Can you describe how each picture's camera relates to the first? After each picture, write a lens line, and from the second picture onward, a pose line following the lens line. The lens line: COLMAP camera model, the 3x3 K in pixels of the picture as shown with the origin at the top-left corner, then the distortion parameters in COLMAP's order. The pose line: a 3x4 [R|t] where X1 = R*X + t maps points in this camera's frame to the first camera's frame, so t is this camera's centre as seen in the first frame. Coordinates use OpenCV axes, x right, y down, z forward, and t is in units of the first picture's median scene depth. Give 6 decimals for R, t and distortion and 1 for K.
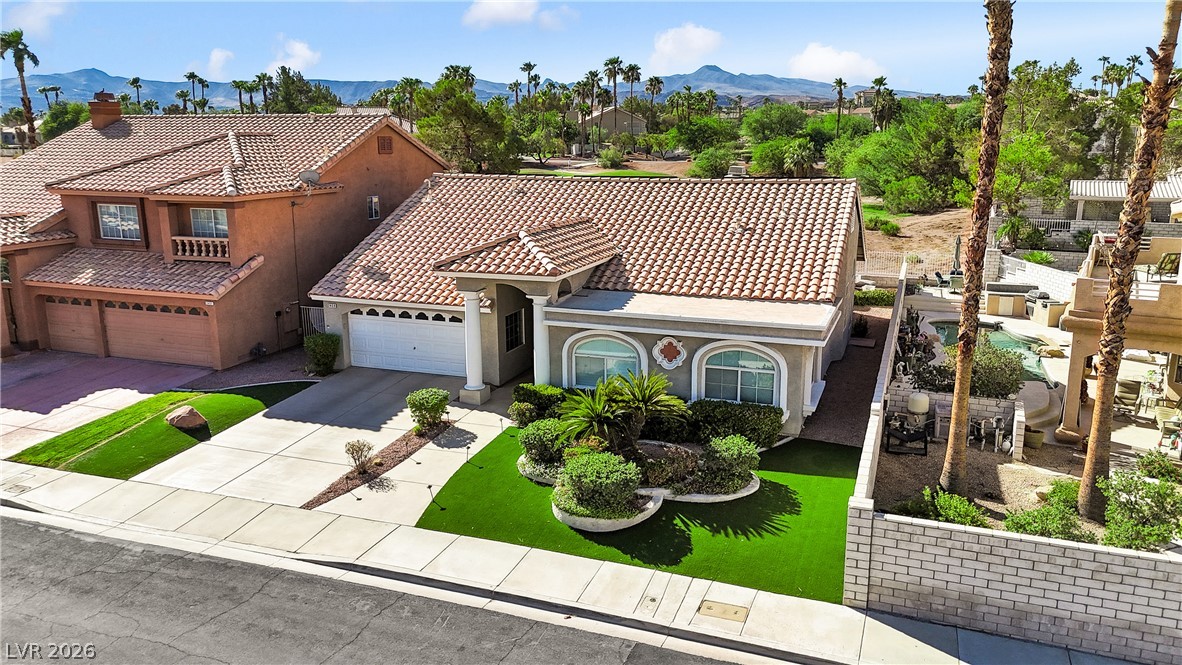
lens RADIAL K [[873.1, 0, 594.9], [0, 873.1, 334.1], [0, 0, 1]] dist [0.066404, -0.062046]
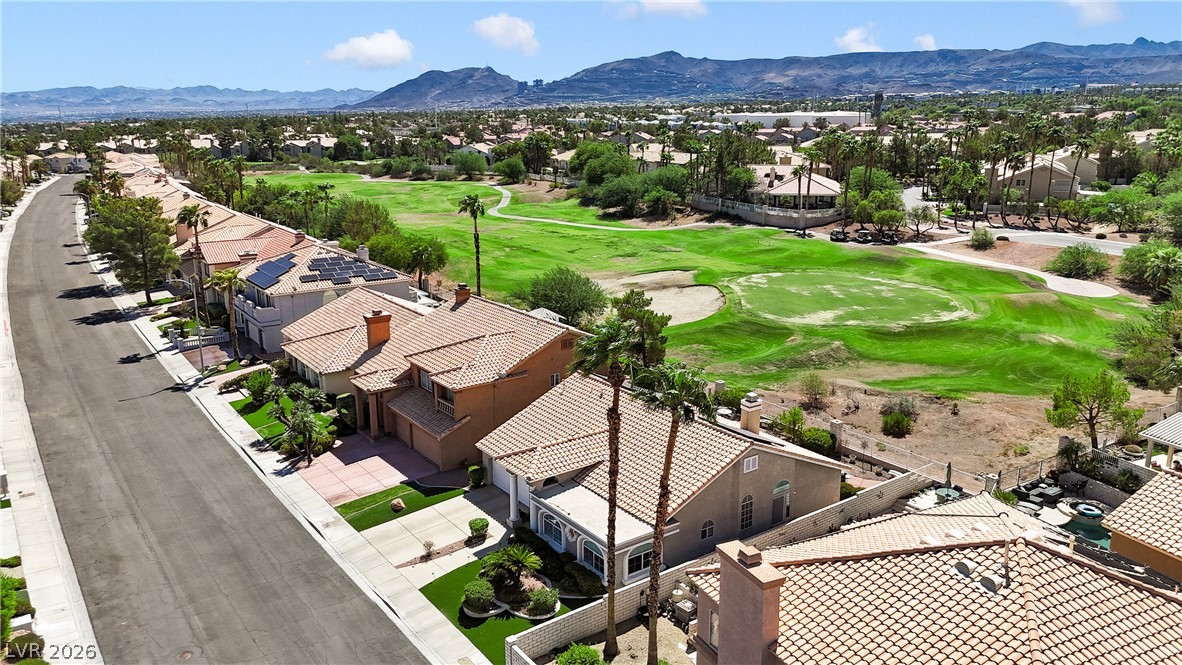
lens RADIAL K [[873.1, 0, 595.1], [0, 873.1, 334.0], [0, 0, 1]] dist [0.066404, -0.062046]
pose [[0.834703, 0.136294, -0.533568, 1.073426], [-0.119912, 0.990624, 0.065457, -0.534142], [0.537487, 0.009344, 0.843220, -0.607284]]
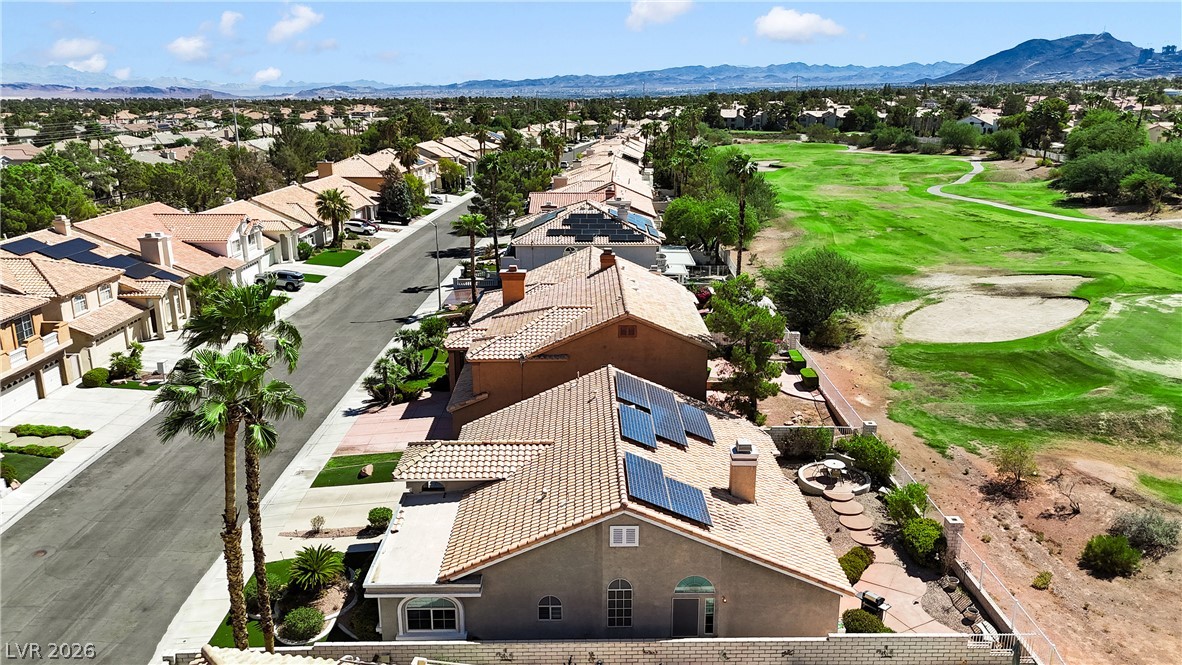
lens RADIAL K [[873.1, 0, 598.3], [0, 873.1, 331.9], [0, 0, 1]] dist [0.066404, -0.062046]
pose [[0.362967, 0.253741, -0.896588, 1.457051], [-0.205202, 0.960354, 0.188714, -0.700306], [0.908926, 0.115485, 0.400645, 0.629611]]
